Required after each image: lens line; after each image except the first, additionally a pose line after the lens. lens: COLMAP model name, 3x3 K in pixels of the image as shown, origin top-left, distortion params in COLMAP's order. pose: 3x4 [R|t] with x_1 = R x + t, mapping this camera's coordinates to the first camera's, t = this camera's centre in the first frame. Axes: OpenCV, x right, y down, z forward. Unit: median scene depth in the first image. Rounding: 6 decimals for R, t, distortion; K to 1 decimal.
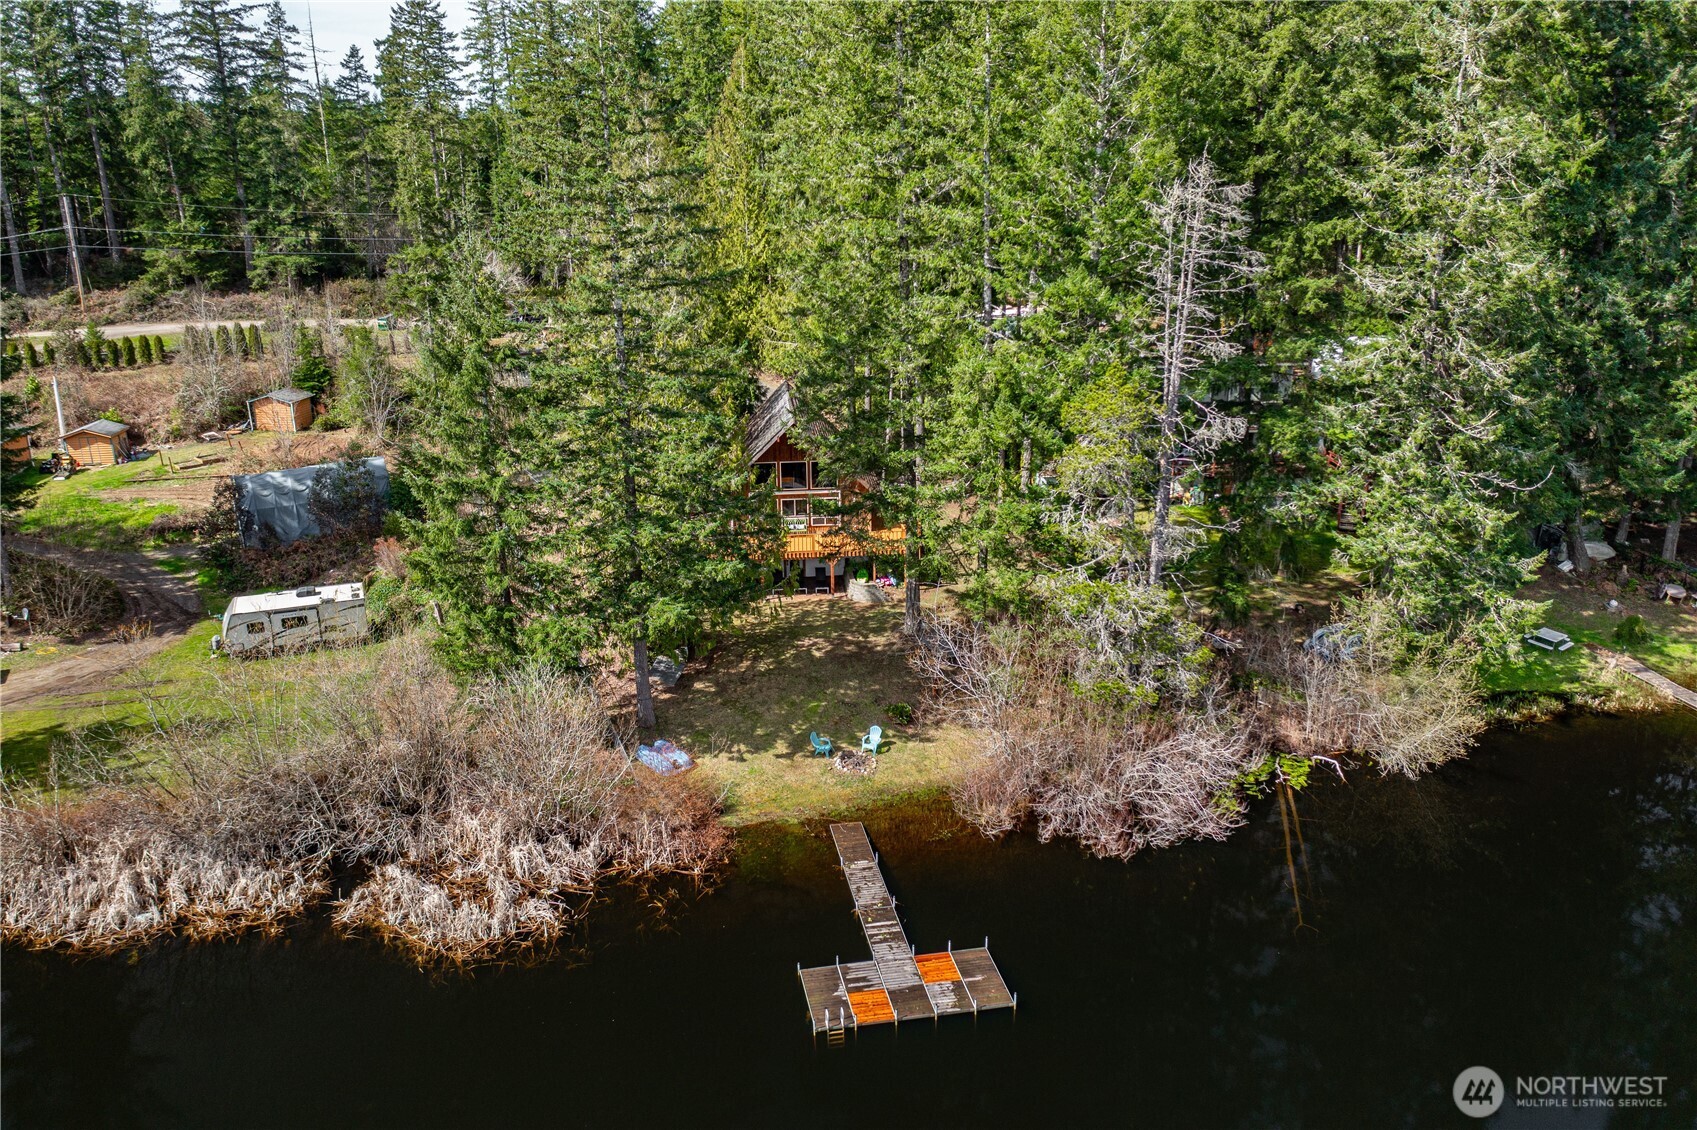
lens RADIAL K [[1320.1, 0, 877.4], [0, 1320.1, 567.8], [0, 0, 1]] dist [-0.014677, -0.000142]
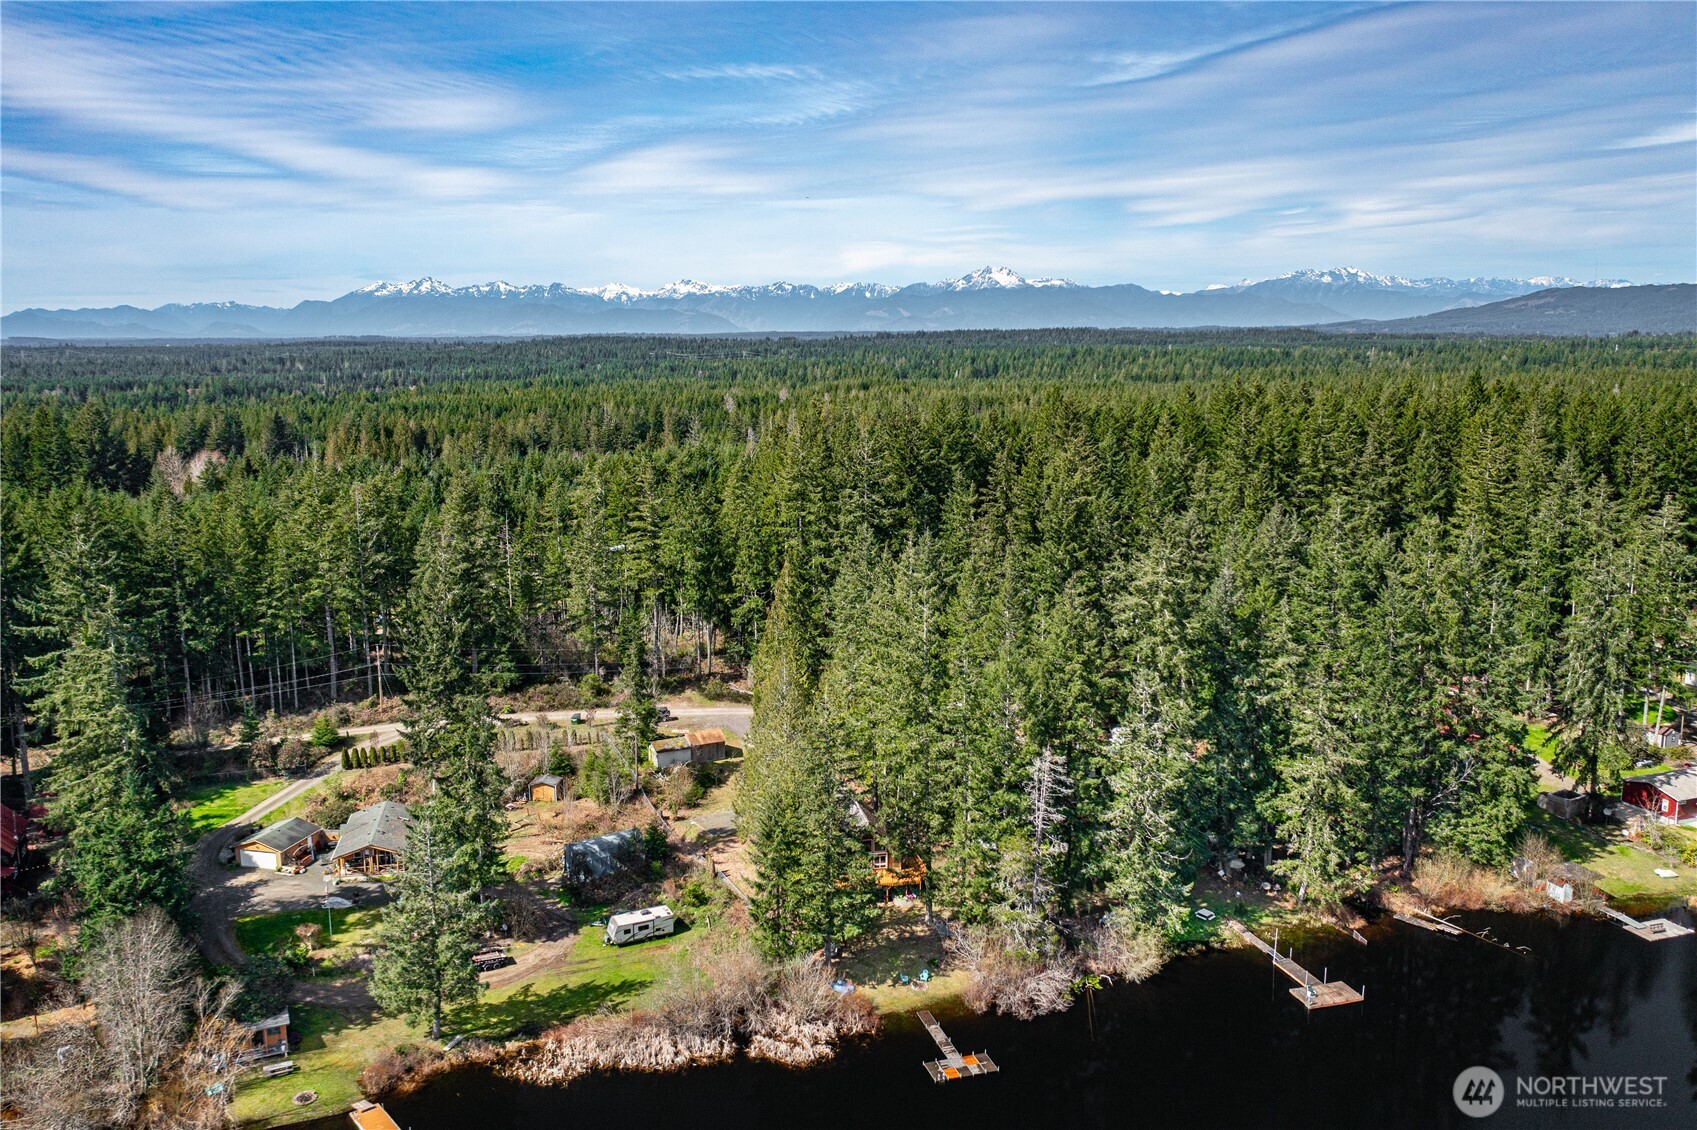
lens RADIAL K [[1320.1, 0, 877.4], [0, 1320.1, 567.8], [0, 0, 1]] dist [-0.014677, -0.000142]
pose [[0.994609, -0.011255, 0.103082, -0.360920], [0.025178, 0.990556, -0.134780, -0.315171], [-0.100592, 0.136649, 0.985499, -1.621985]]
